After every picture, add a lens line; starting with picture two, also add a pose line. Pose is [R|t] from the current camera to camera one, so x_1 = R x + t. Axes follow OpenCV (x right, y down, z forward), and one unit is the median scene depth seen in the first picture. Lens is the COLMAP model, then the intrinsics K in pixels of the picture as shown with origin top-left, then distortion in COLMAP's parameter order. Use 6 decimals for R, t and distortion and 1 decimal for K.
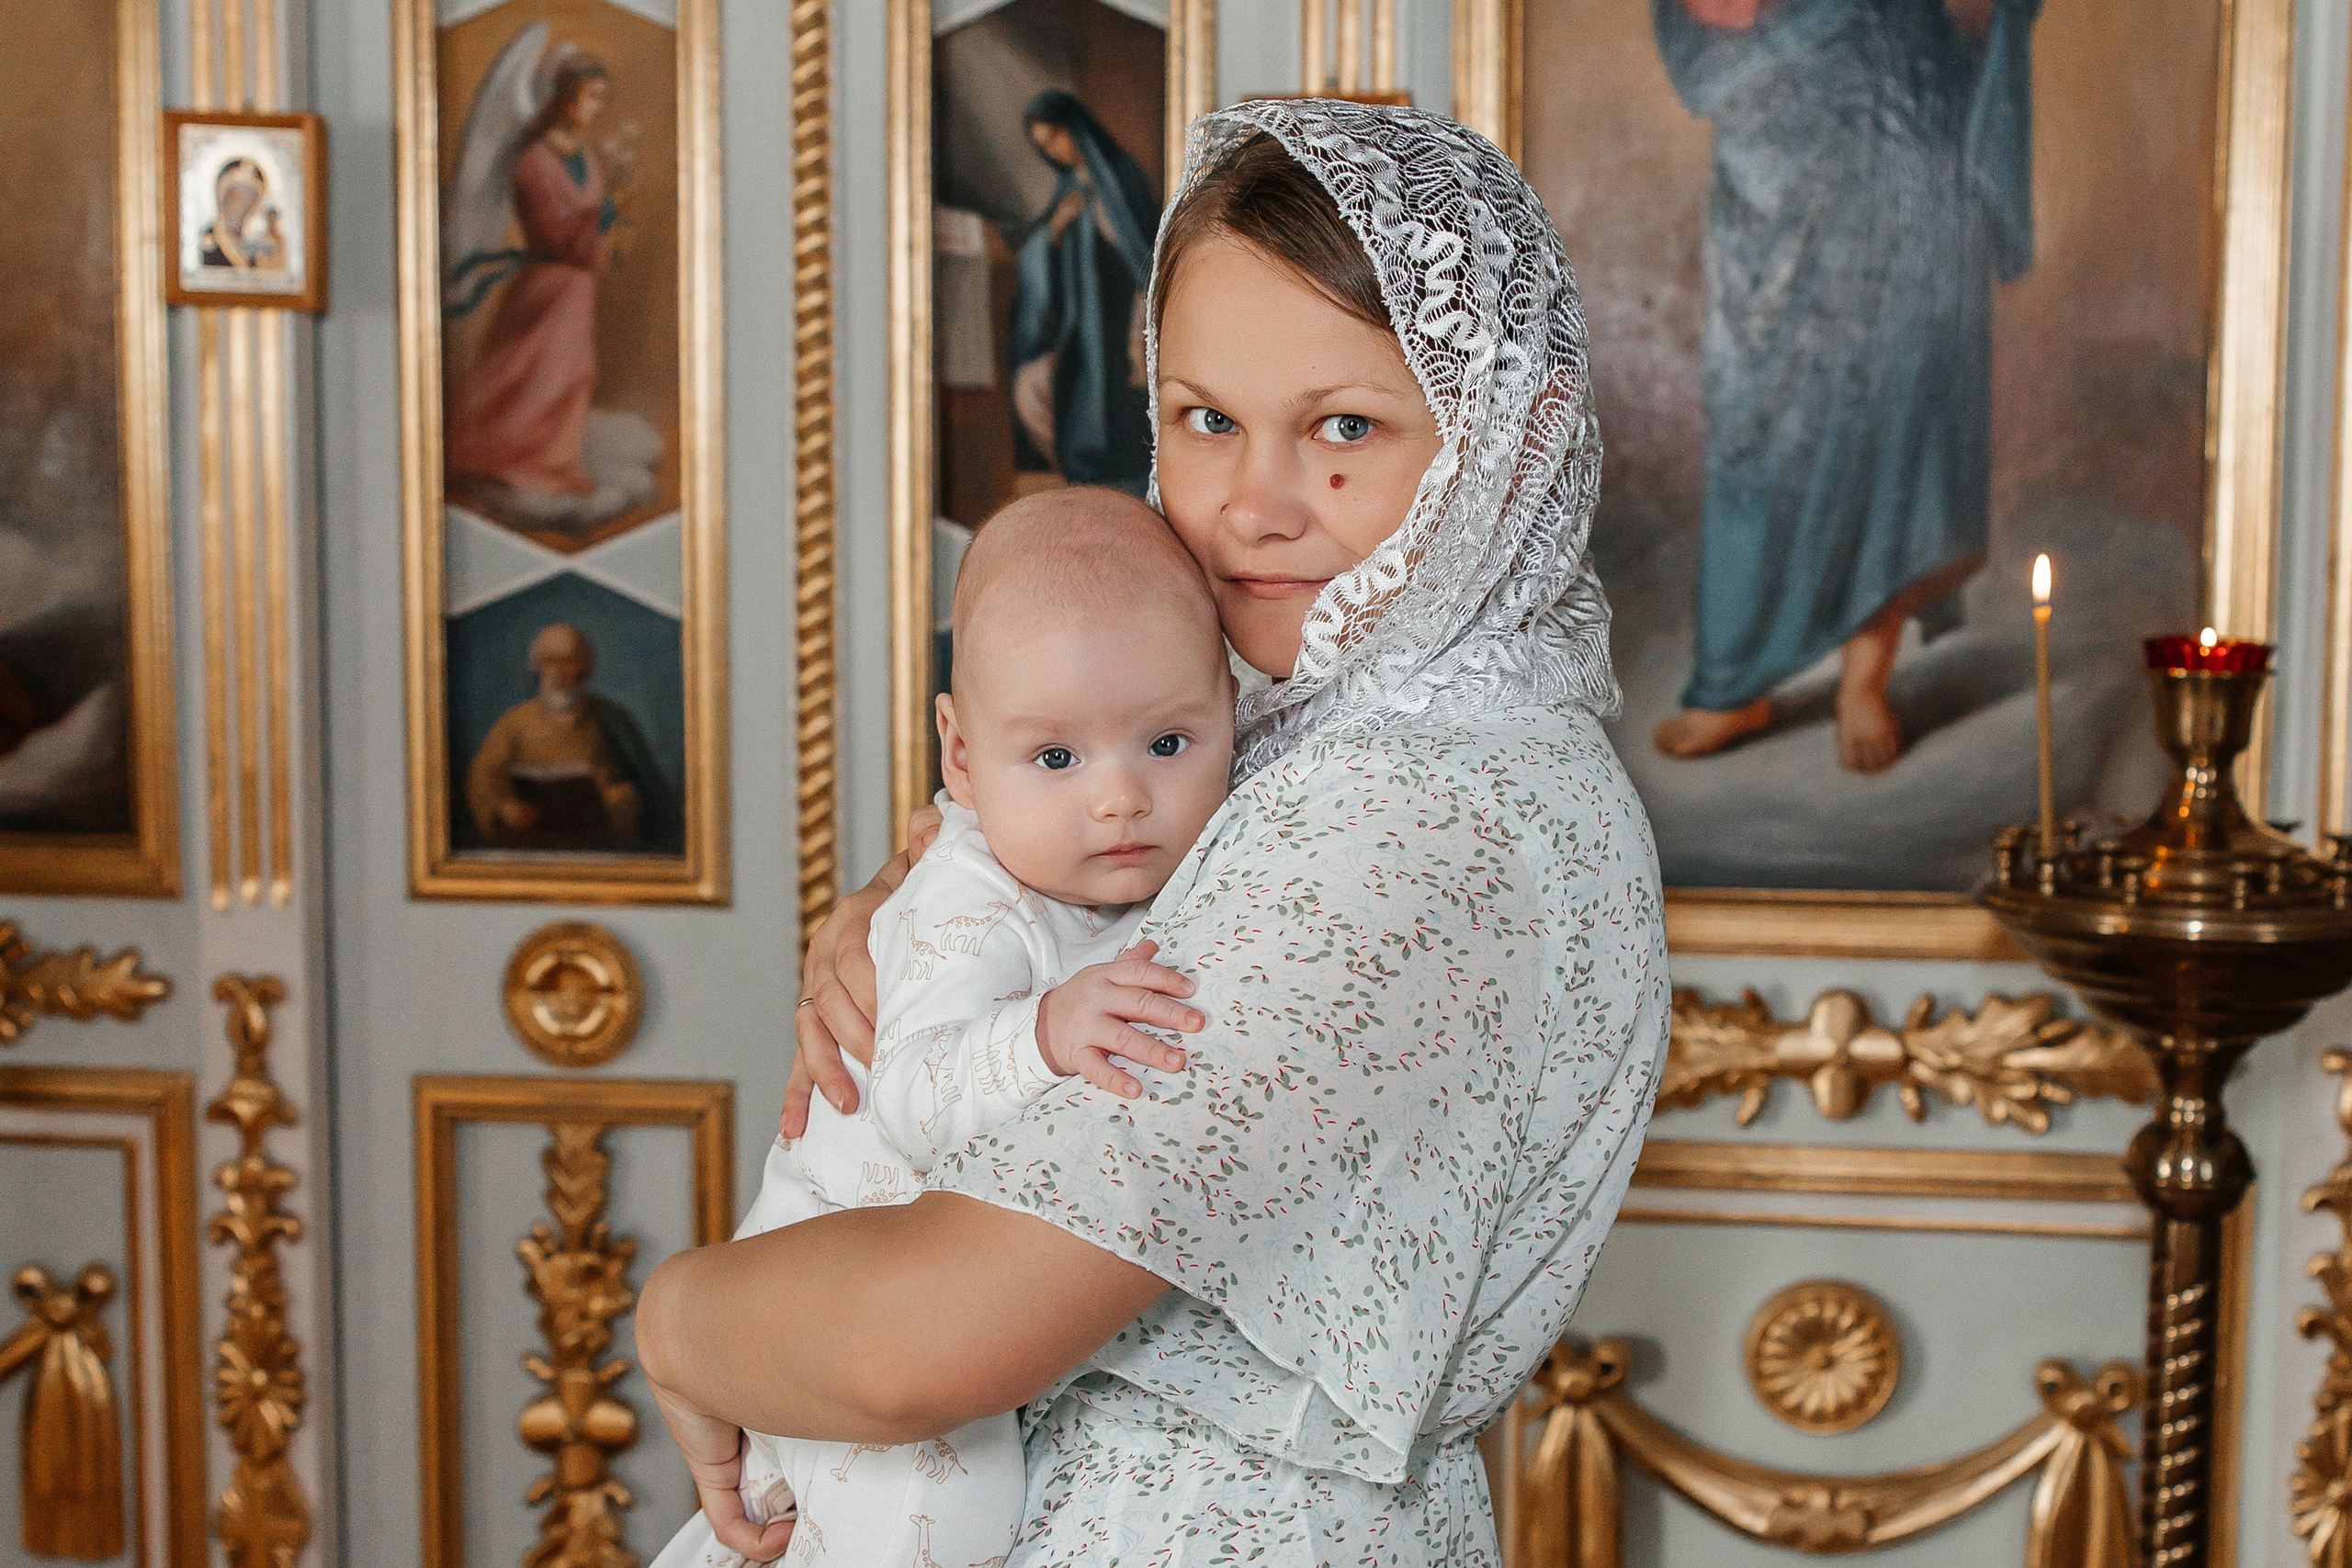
lens RADIAL K [[3699.1, 0, 1311.7], [0, 3699.1, 790.1], [0, 0, 1]] dist [0.013046, 0.000000]
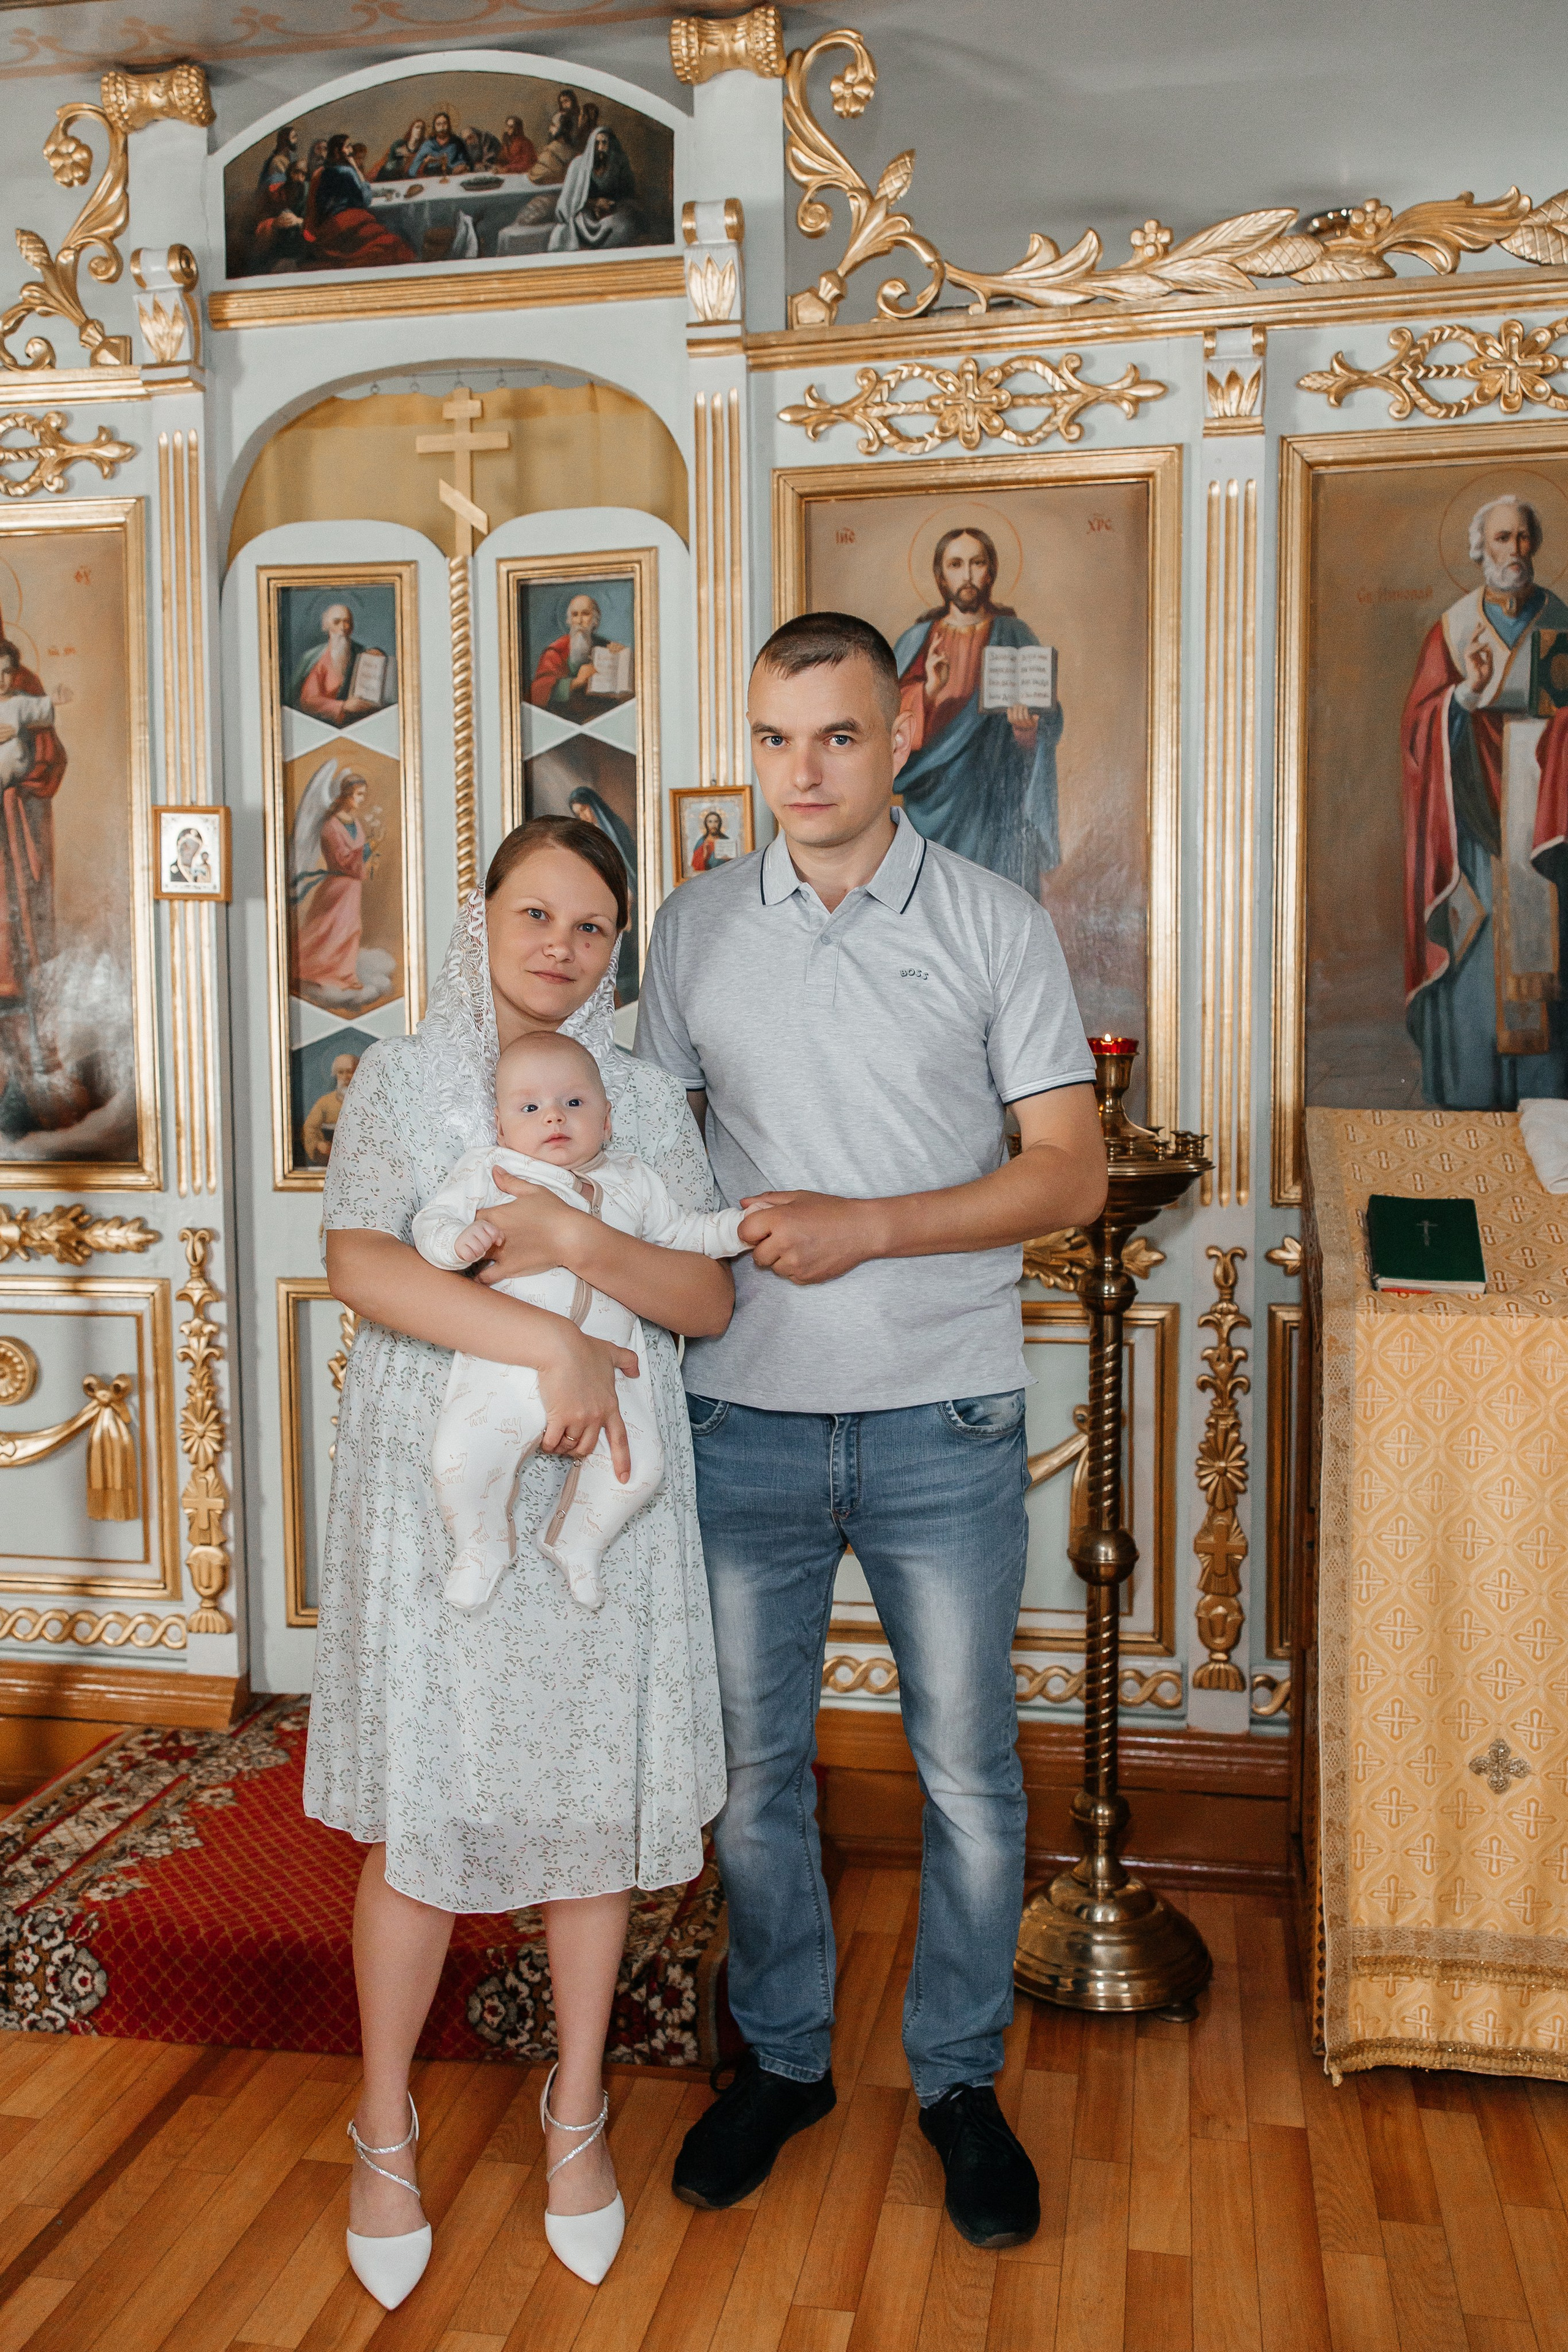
lens RADIAL K [[2431.7, 0, 779.0], [0, 2431.7, 1163.5], [0, 0, 1]] dist [-0.002325, 0.038329]
pose [[0.998591, -0.012220, -0.051640, 0.103236], [0.010984, 0.999648, -0.024151, 0.050760], [0.051917, 0.023550, 0.998374, -0.320205]]
